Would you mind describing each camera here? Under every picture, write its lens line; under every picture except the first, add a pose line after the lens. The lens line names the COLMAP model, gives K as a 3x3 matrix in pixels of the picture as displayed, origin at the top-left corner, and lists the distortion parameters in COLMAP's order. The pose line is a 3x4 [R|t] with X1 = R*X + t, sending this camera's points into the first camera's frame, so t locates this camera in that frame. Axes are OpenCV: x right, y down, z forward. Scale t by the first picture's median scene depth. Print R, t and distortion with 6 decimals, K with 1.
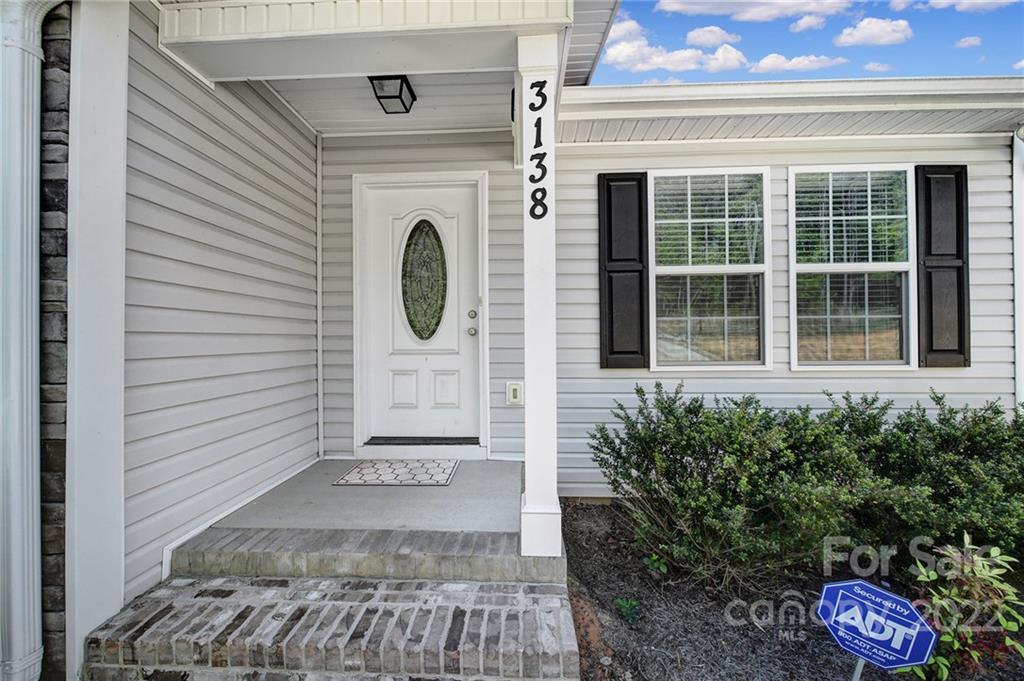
lens RADIAL K [[359.9, 0, 511.7], [0, 359.9, 338.8], [0, 0, 1]] dist [-0.002387, -0.001473]
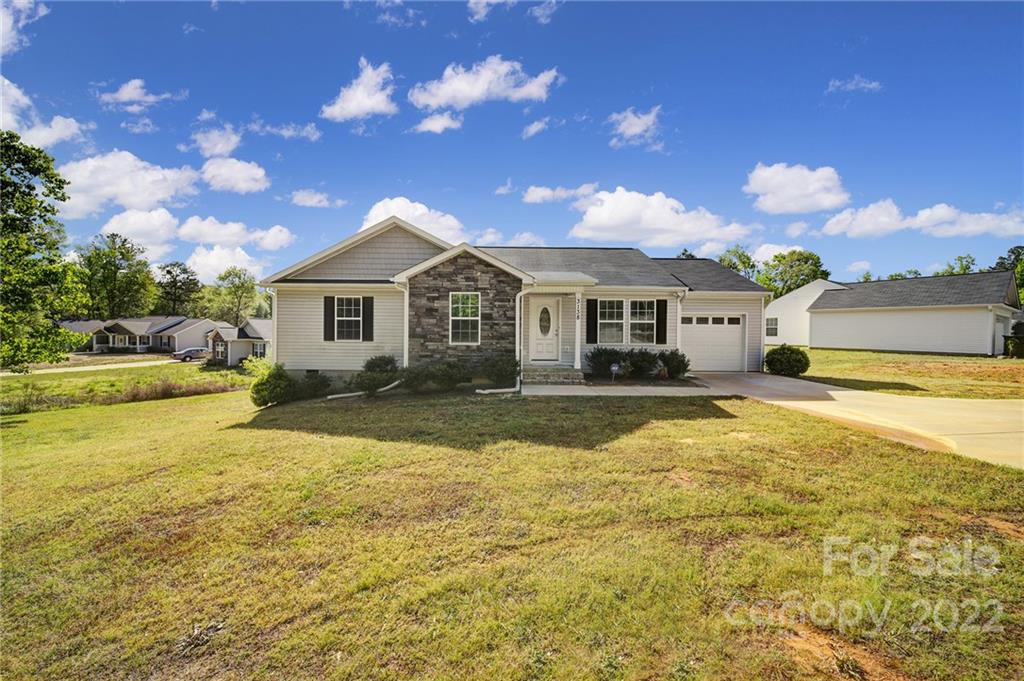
lens RADIAL K [[359.9, 0, 512.5], [0, 359.9, 339.0], [0, 0, 1]] dist [-0.002387, -0.001473]
pose [[0.998955, 0.012590, 0.043927, -0.877928], [-0.013034, 0.999867, 0.009829, -0.001662], [-0.043797, -0.010392, 0.998986, -3.474786]]
